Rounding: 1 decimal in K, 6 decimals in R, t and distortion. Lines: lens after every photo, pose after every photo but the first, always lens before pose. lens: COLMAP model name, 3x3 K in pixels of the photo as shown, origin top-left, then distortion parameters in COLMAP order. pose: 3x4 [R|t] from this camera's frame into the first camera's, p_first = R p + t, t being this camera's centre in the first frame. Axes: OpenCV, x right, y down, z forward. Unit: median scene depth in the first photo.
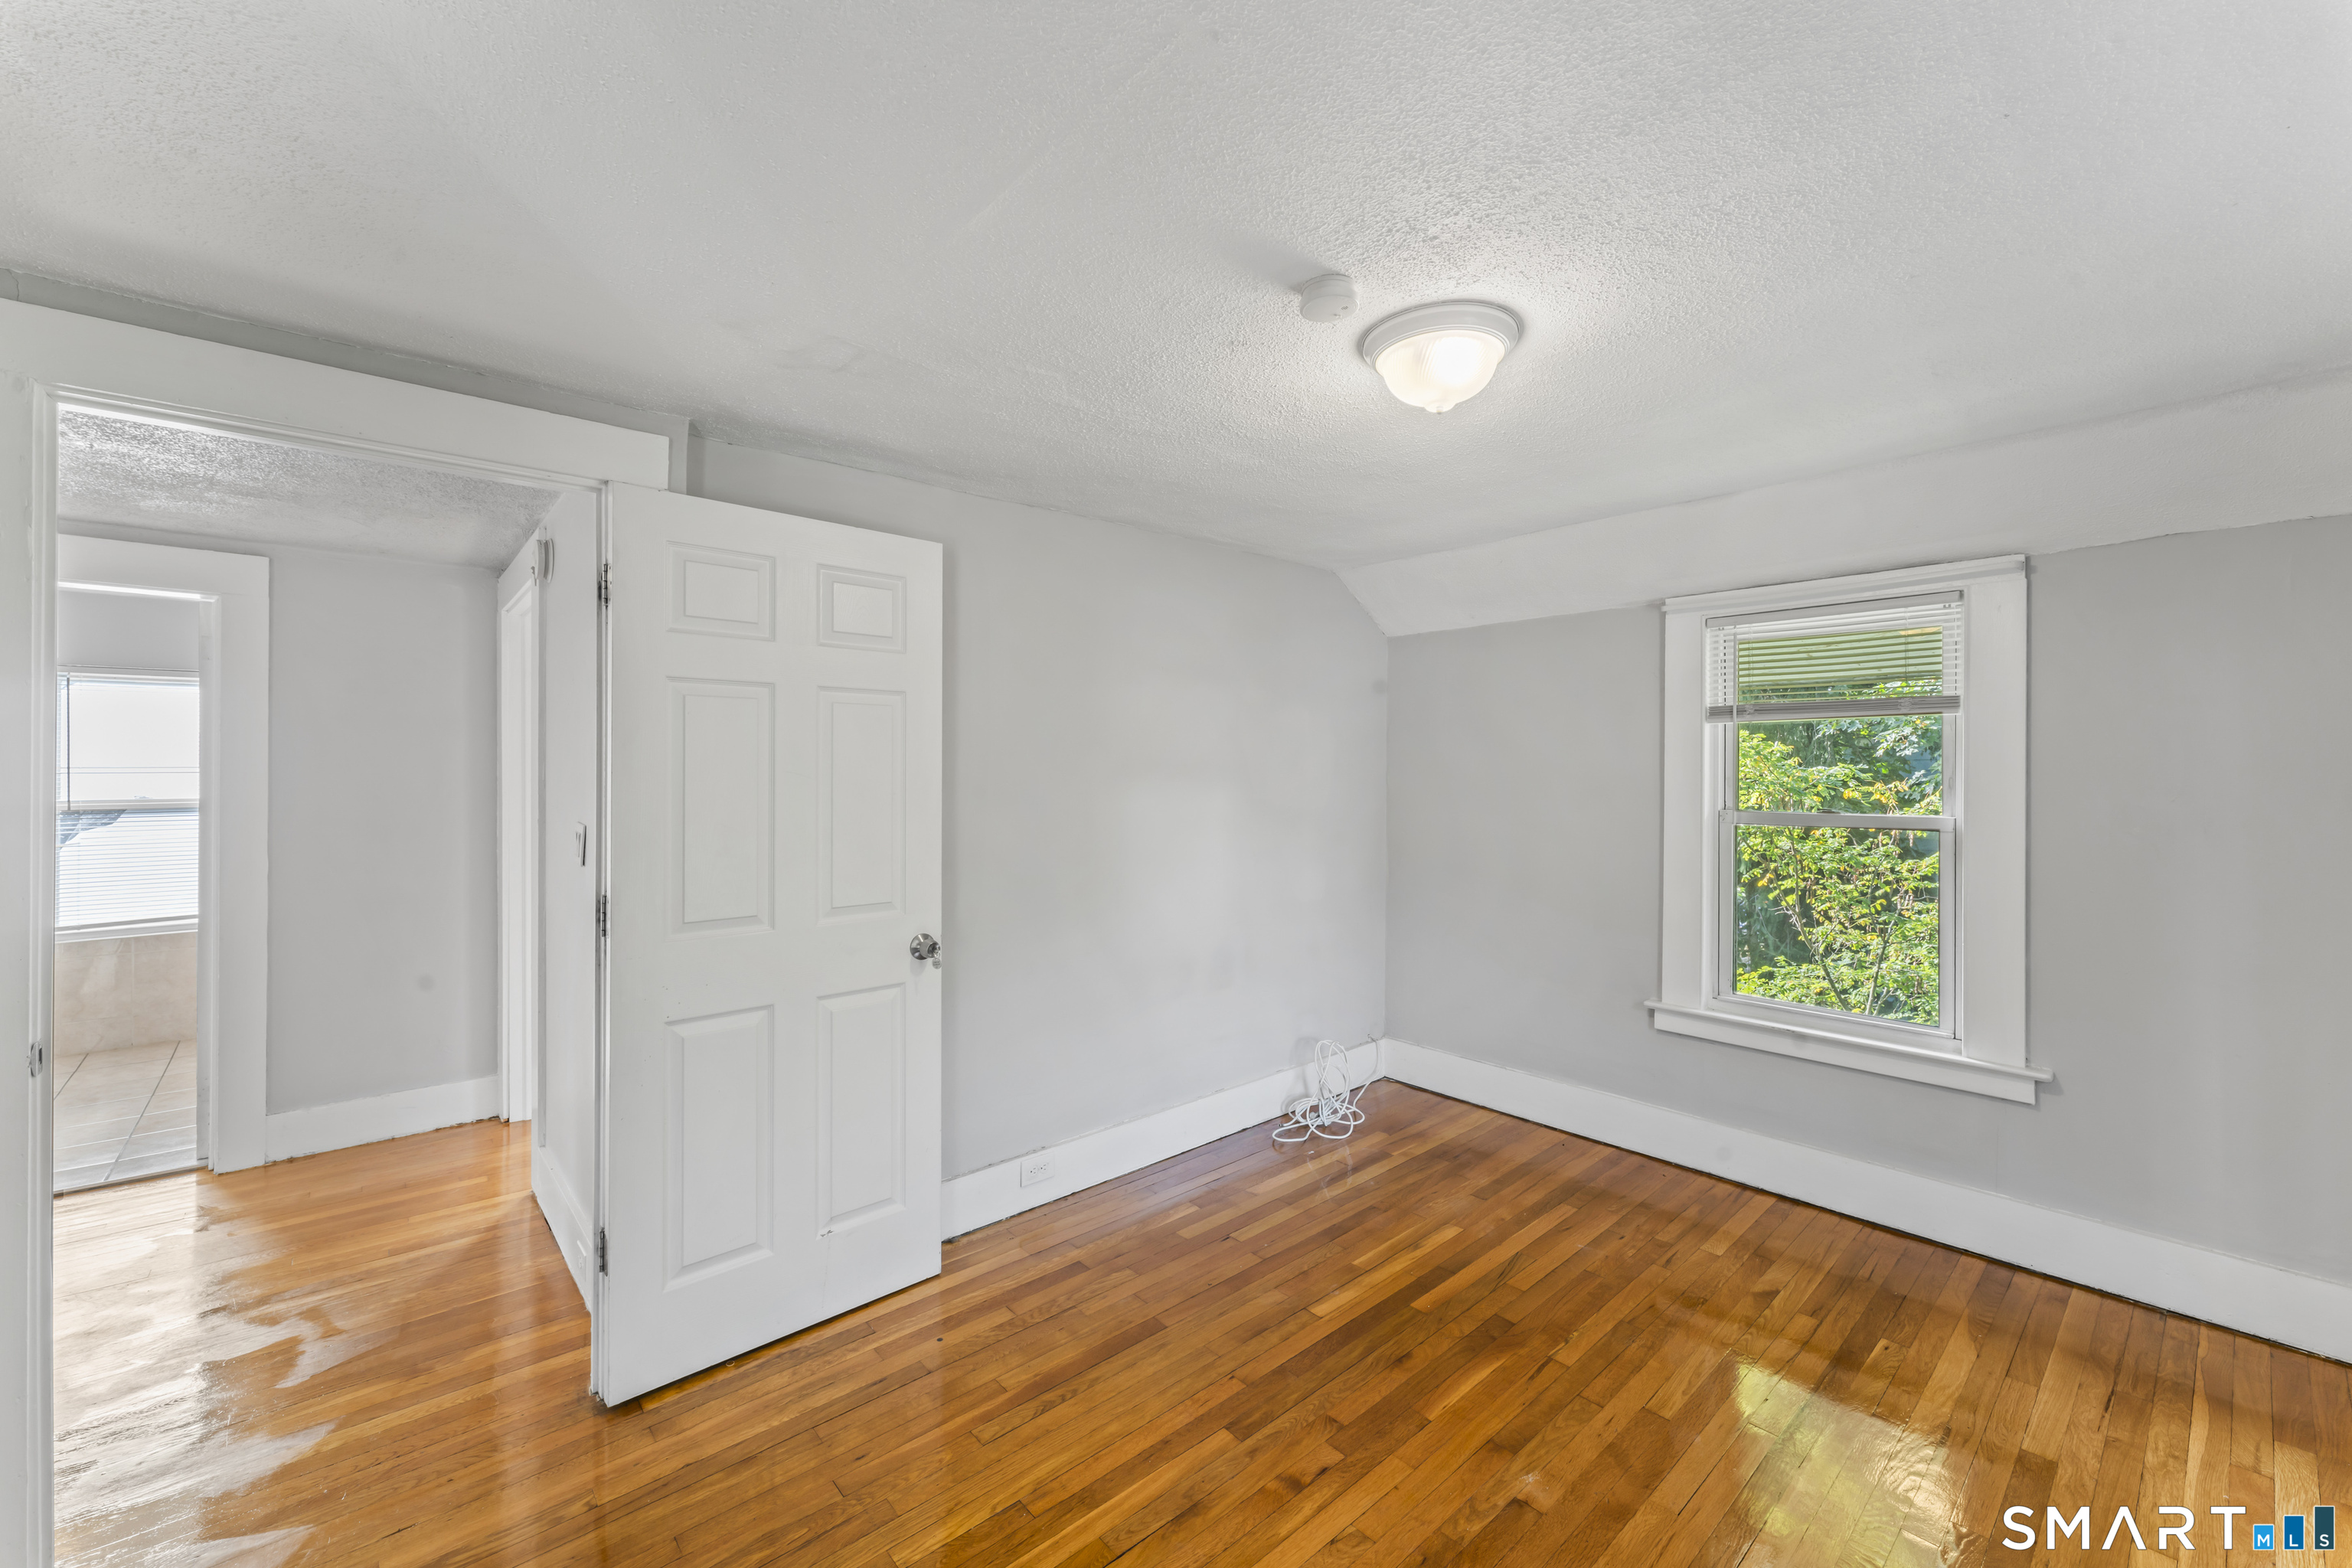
lens RADIAL K [[946.0, 0, 1194.1], [0, 946.0, 765.0], [0, 0, 1]] dist [0.000198, -0.000602]
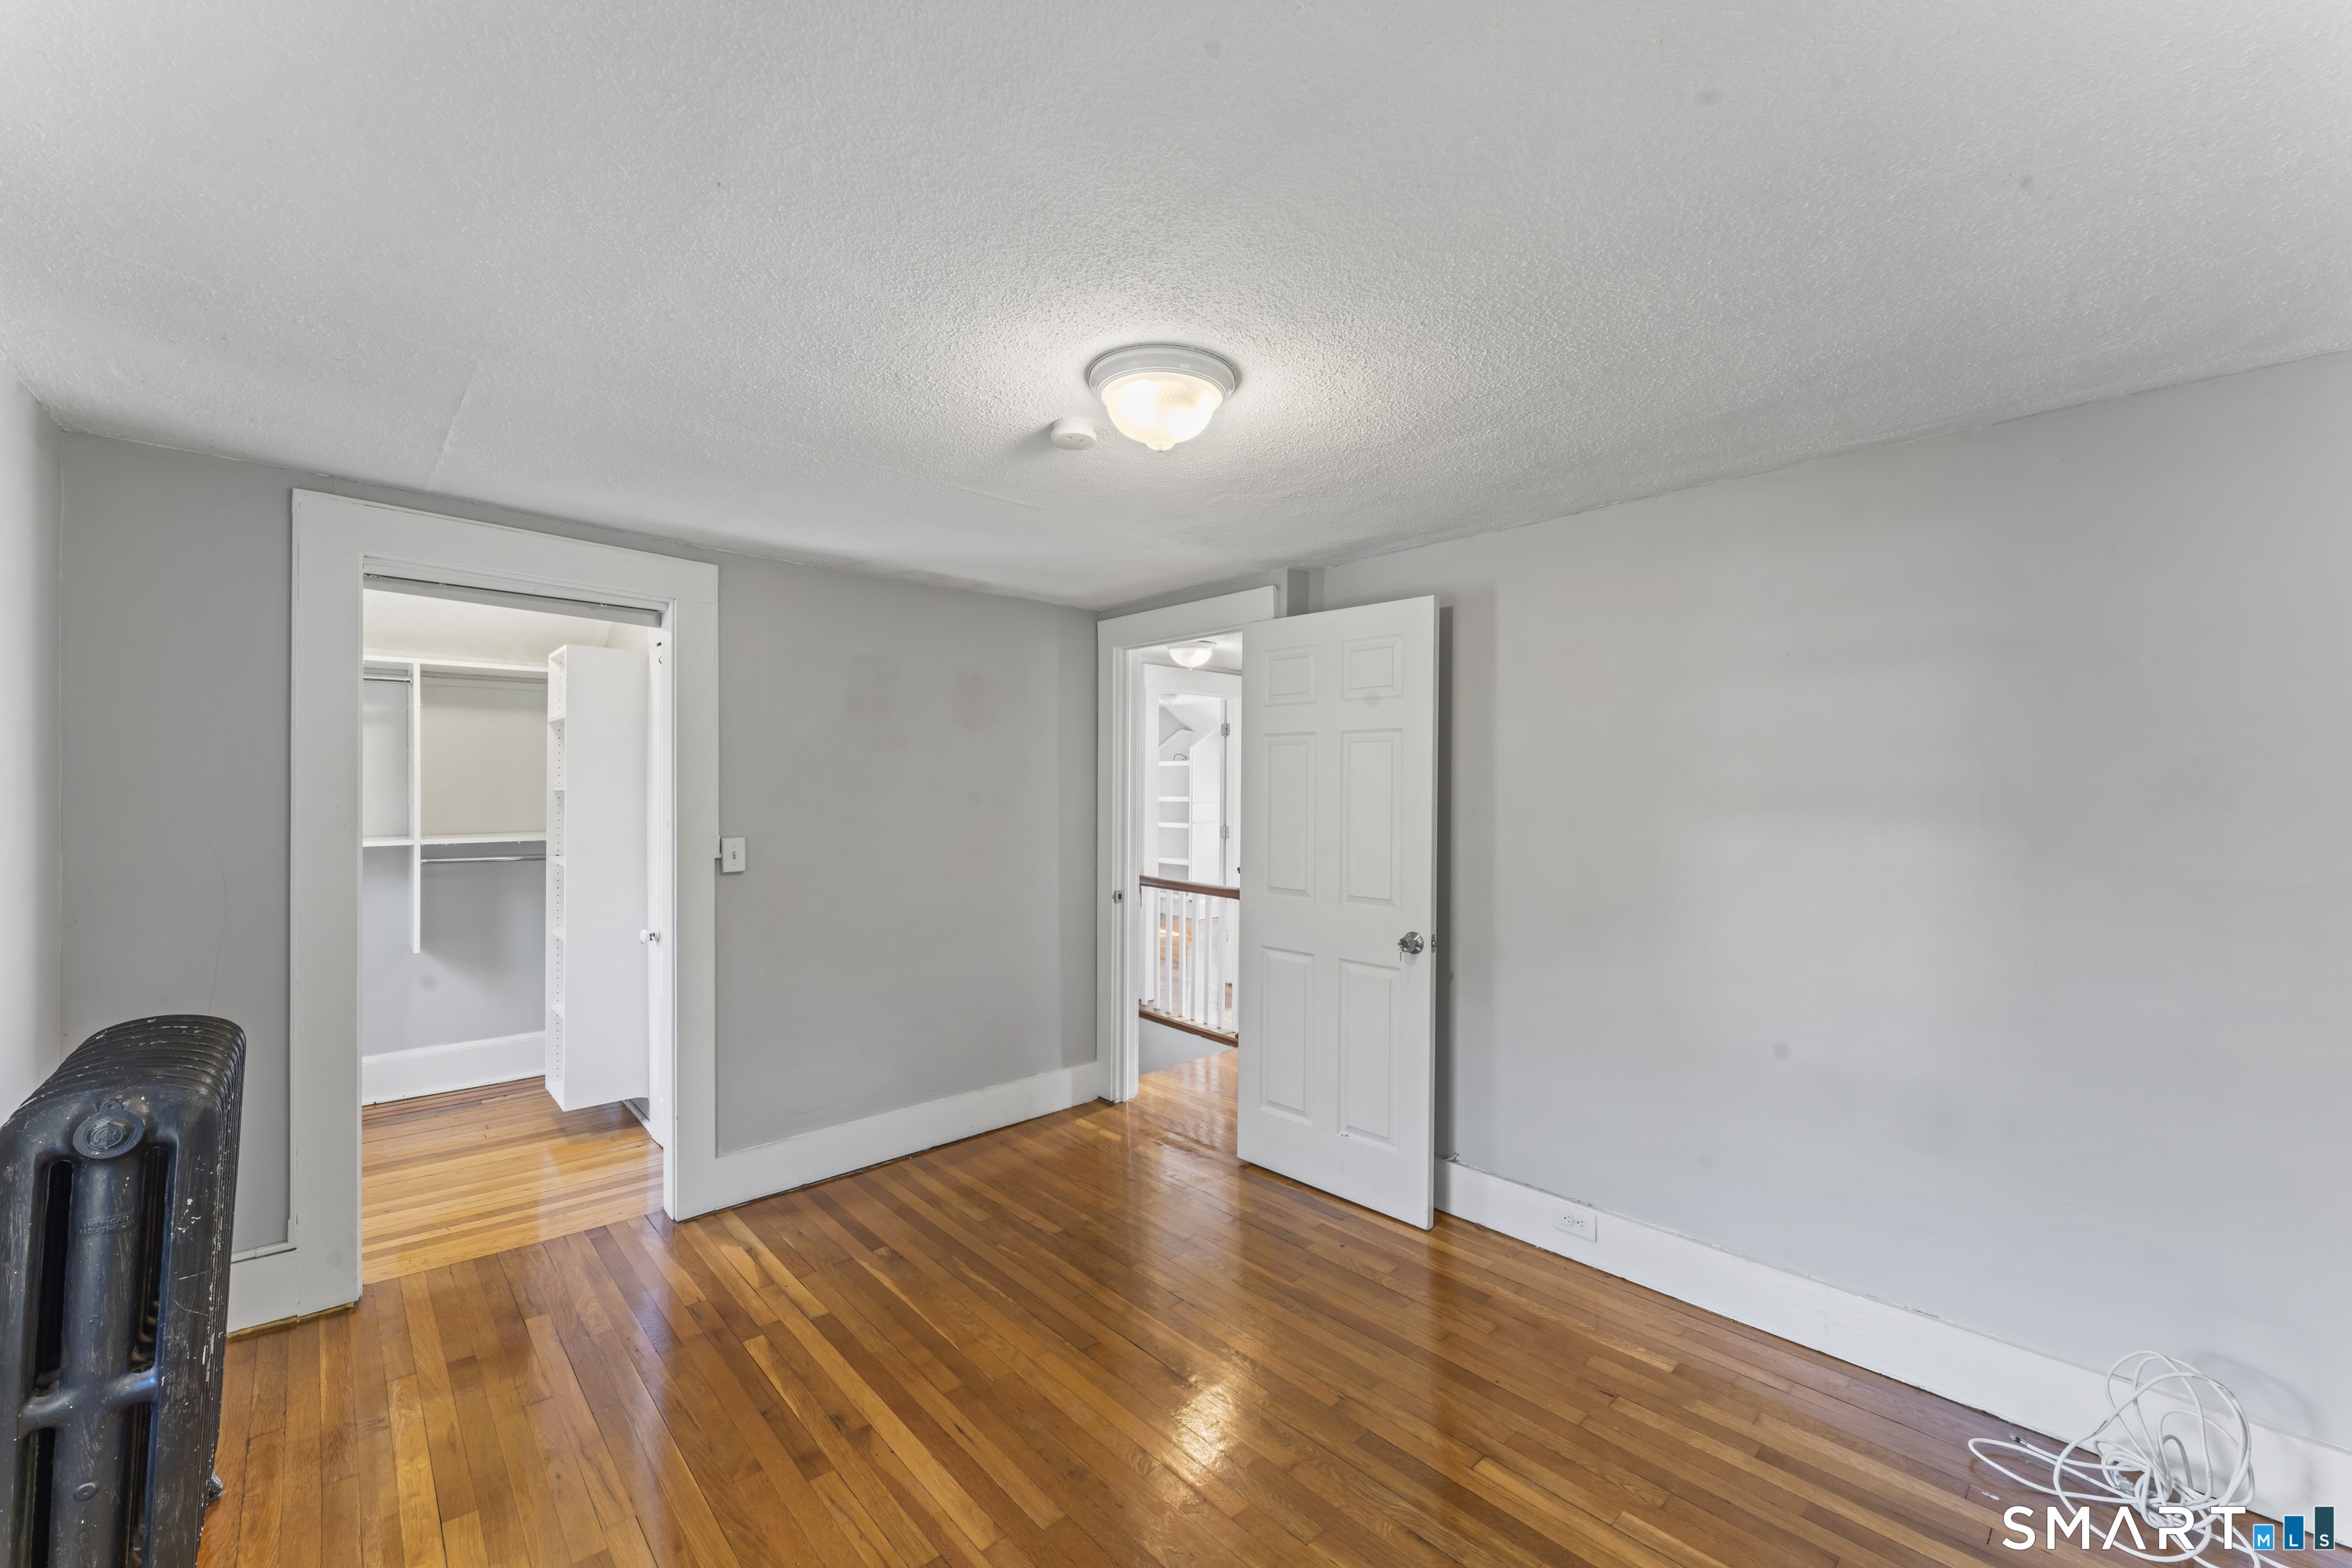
lens RADIAL K [[946.0, 0, 1178.6], [0, 946.0, 787.0], [0, 0, 1]] dist [0.000198, -0.000602]
pose [[0.007696, 0.001388, -0.999969, 0.826555], [0.000939, 0.999999, 0.001395, -0.004024], [0.999970, -0.000950, 0.007695, 0.647380]]
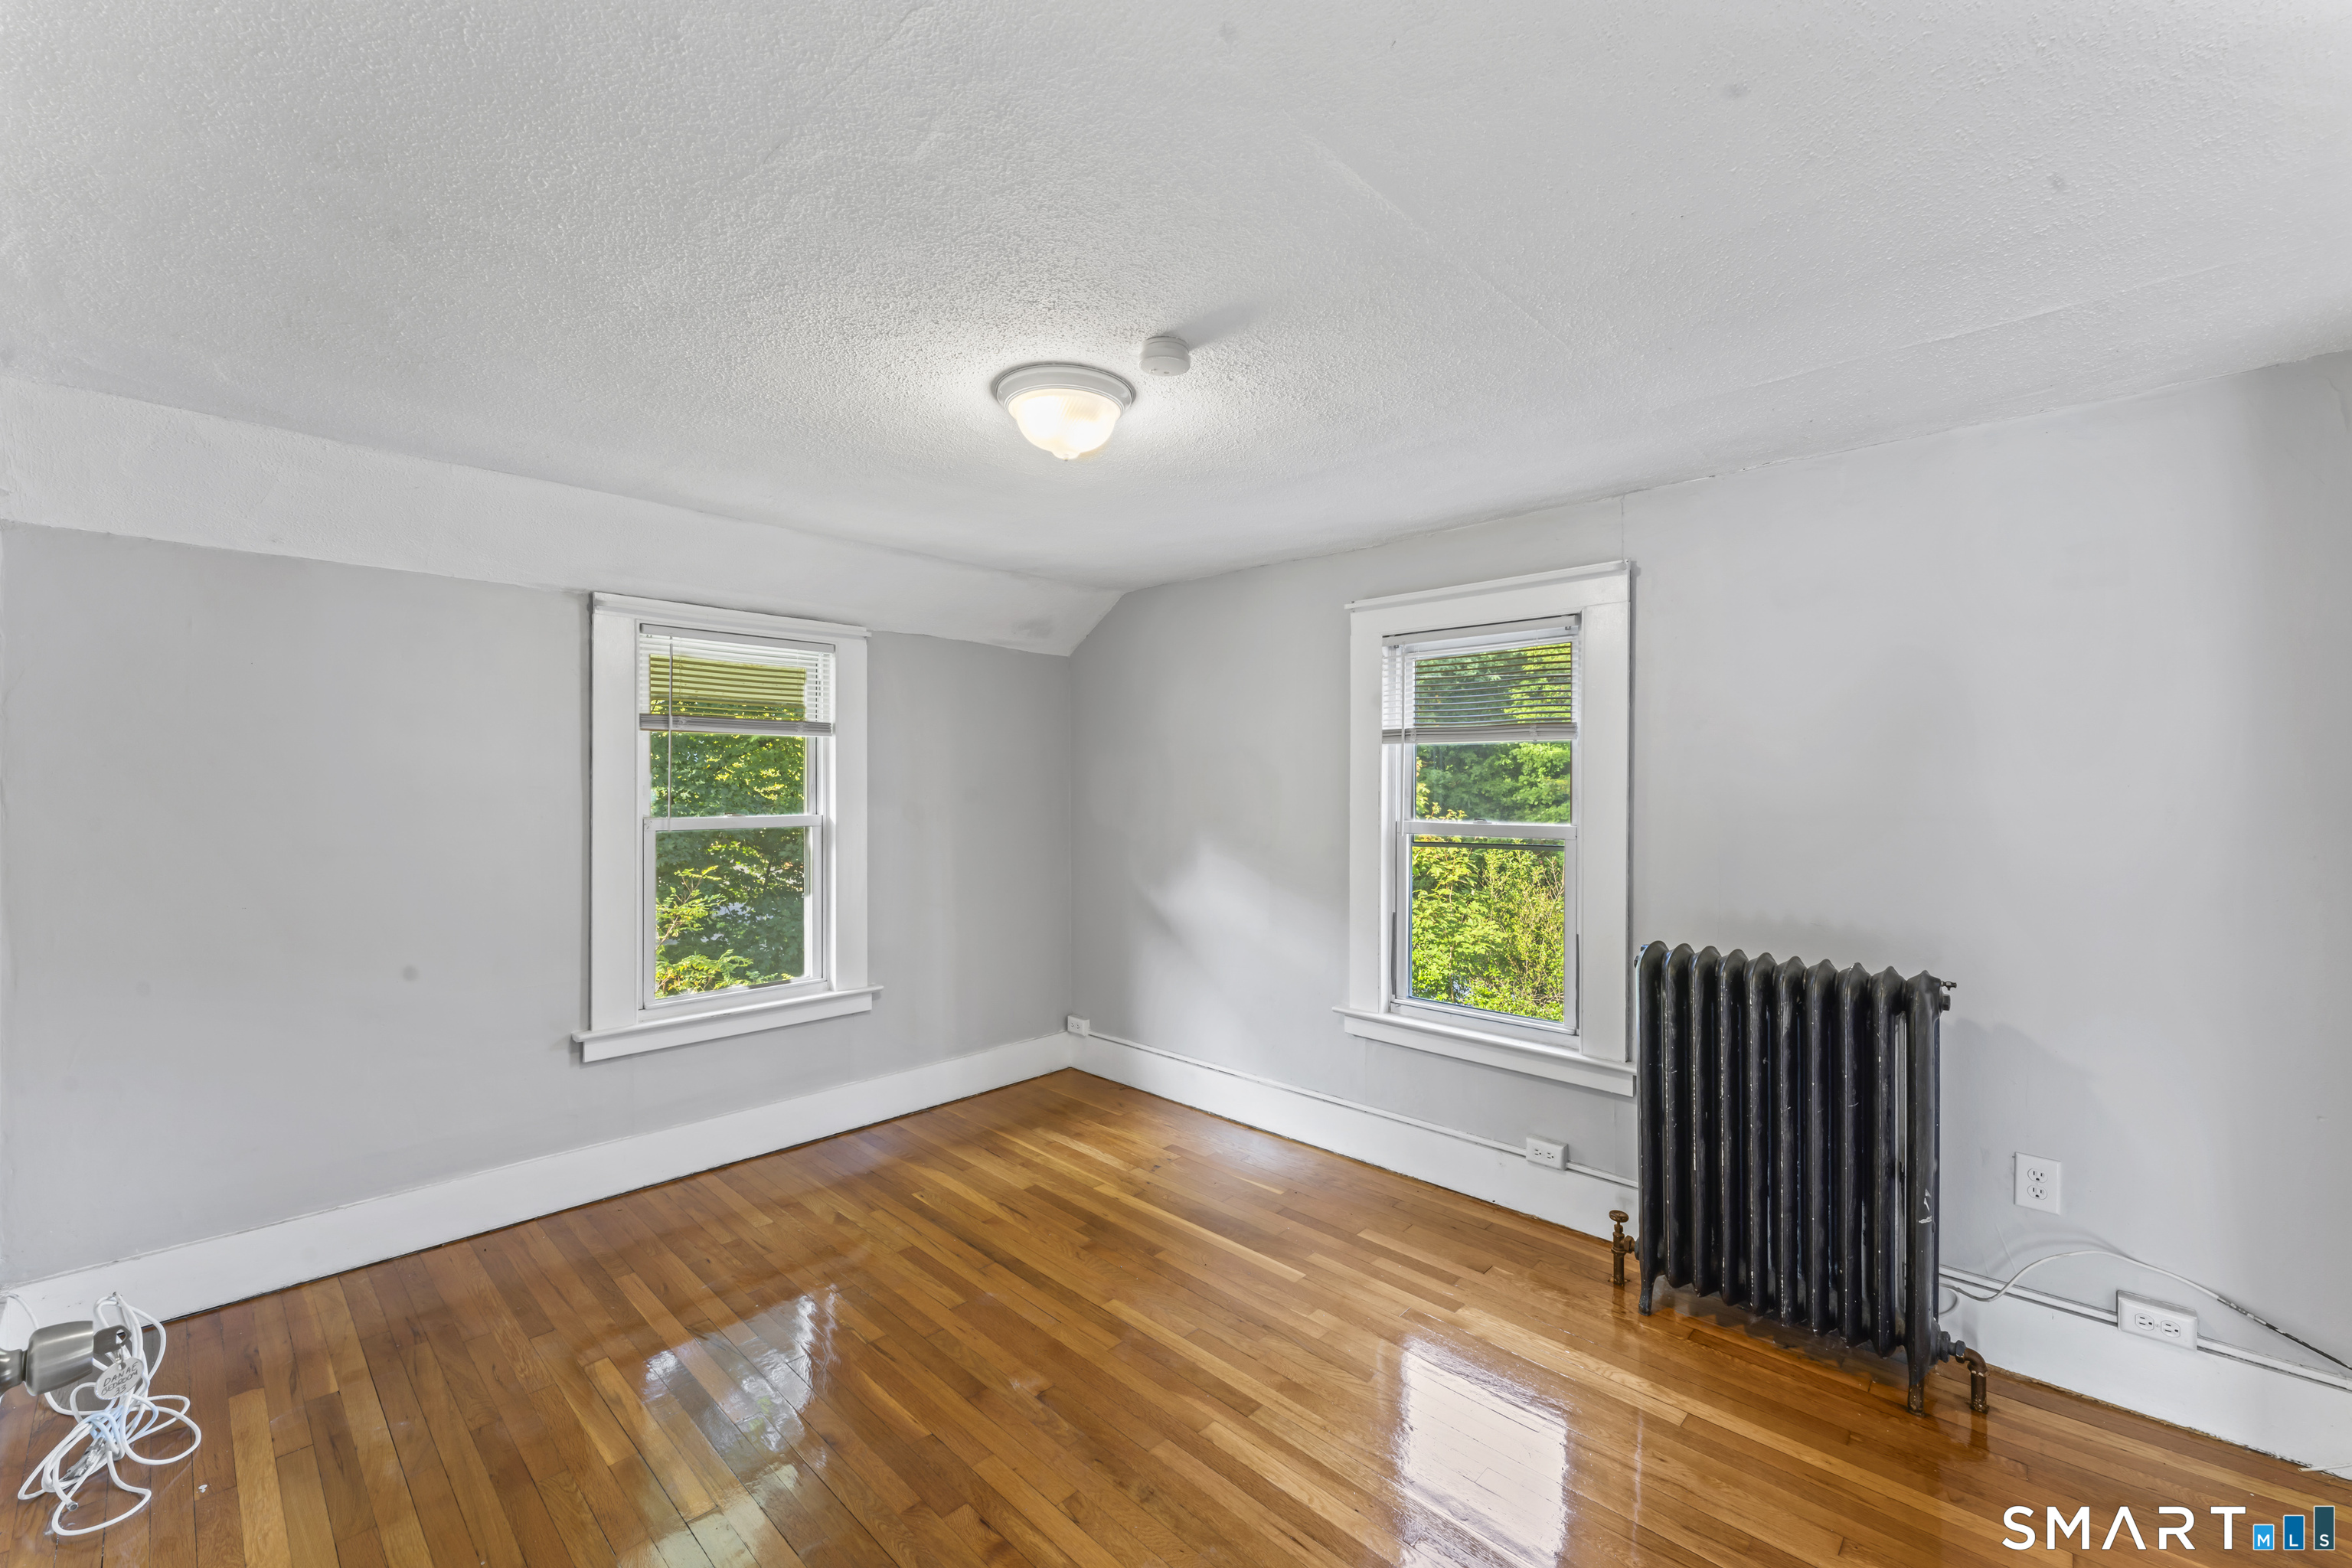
lens RADIAL K [[946.0, 0, 1175.9], [0, 946.0, 787.8], [0, 0, 1]] dist [0.000198, -0.000602]
pose [[-0.070811, -0.007751, 0.997460, -0.555227], [-0.004443, 0.999962, 0.007455, 0.005841], [-0.997480, -0.003904, -0.070843, 0.604018]]
